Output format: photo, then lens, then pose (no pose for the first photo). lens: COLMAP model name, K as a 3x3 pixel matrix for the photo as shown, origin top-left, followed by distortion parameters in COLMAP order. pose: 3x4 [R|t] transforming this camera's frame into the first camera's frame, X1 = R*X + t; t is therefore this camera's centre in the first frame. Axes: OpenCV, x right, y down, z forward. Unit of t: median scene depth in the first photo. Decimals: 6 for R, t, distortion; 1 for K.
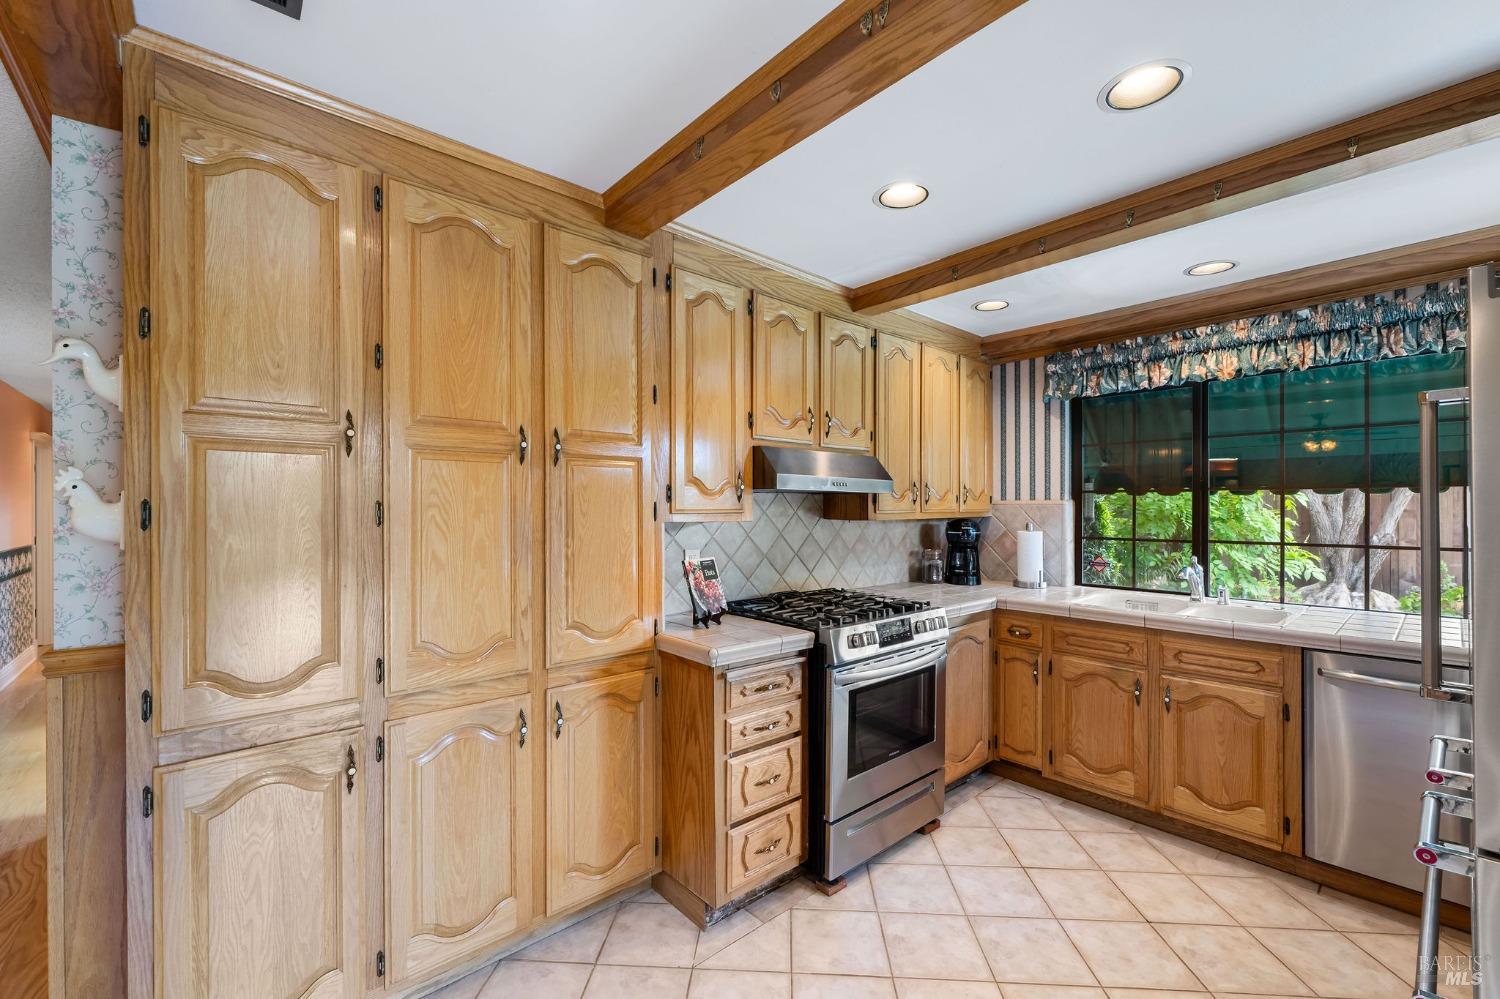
lens RADIAL K [[623.4, 0, 749.6], [0, 623.4, 505.3], [0, 0, 1]] dist [-0.001533, -0.000247]
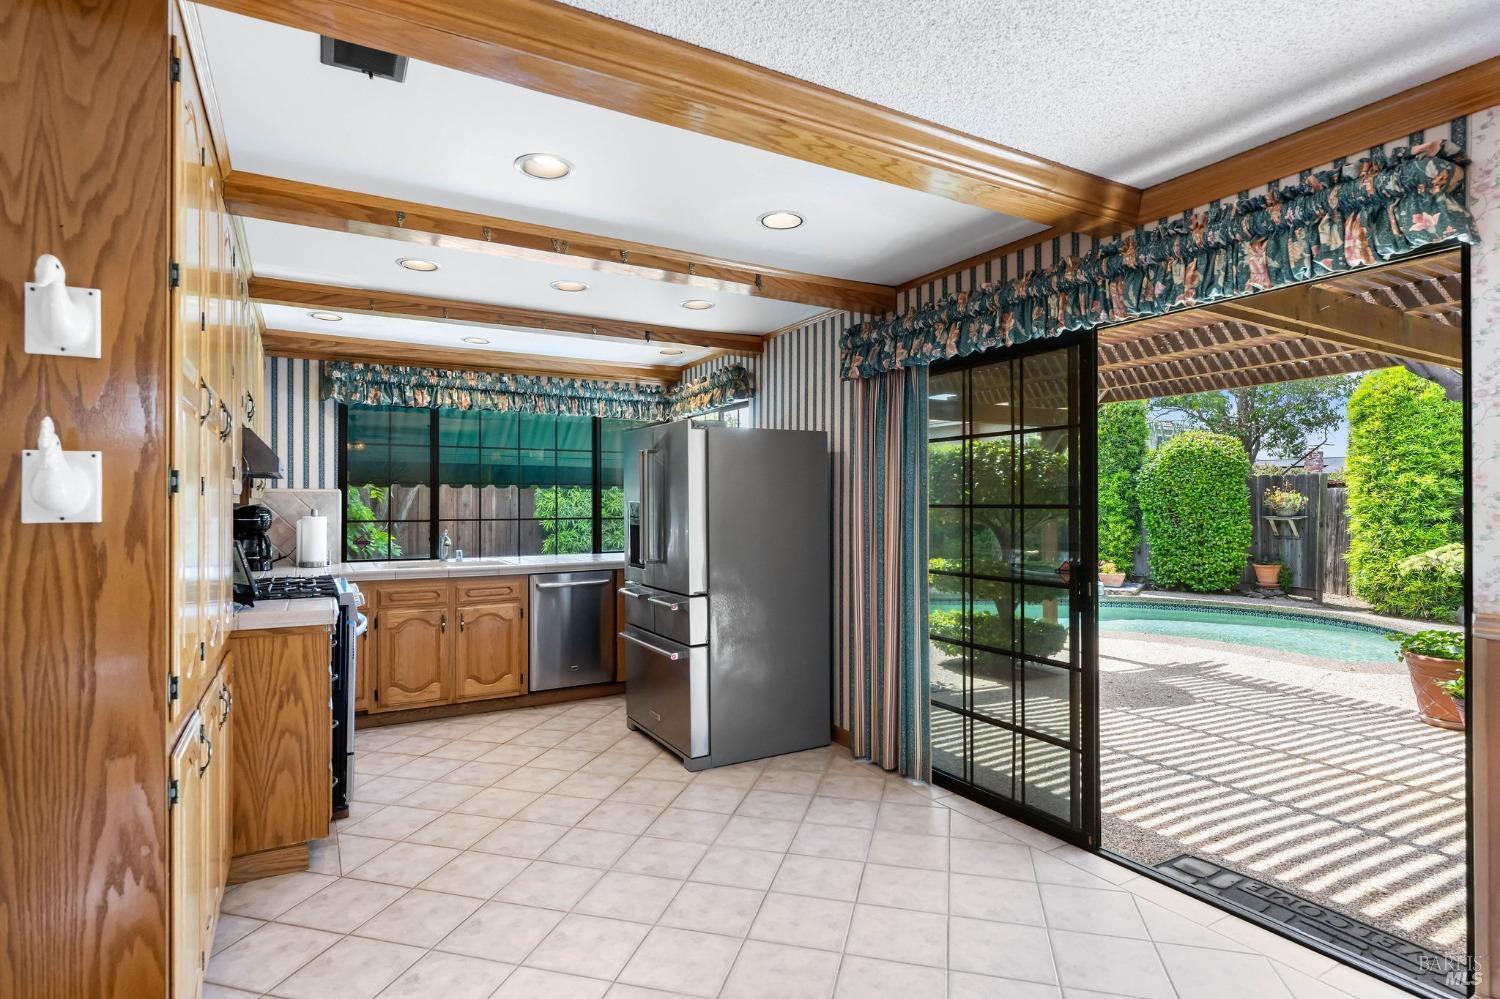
lens RADIAL K [[780.1, 0, 750.0], [0, 780.1, 499.5], [0, 0, 1]] dist [-0.002651, -0.000734]
pose [[0.182147, 0.009261, 0.983228, -0.935575], [-0.000519, 0.999956, -0.009322, 0.028923], [-0.983271, 0.001188, 0.182143, -0.016476]]
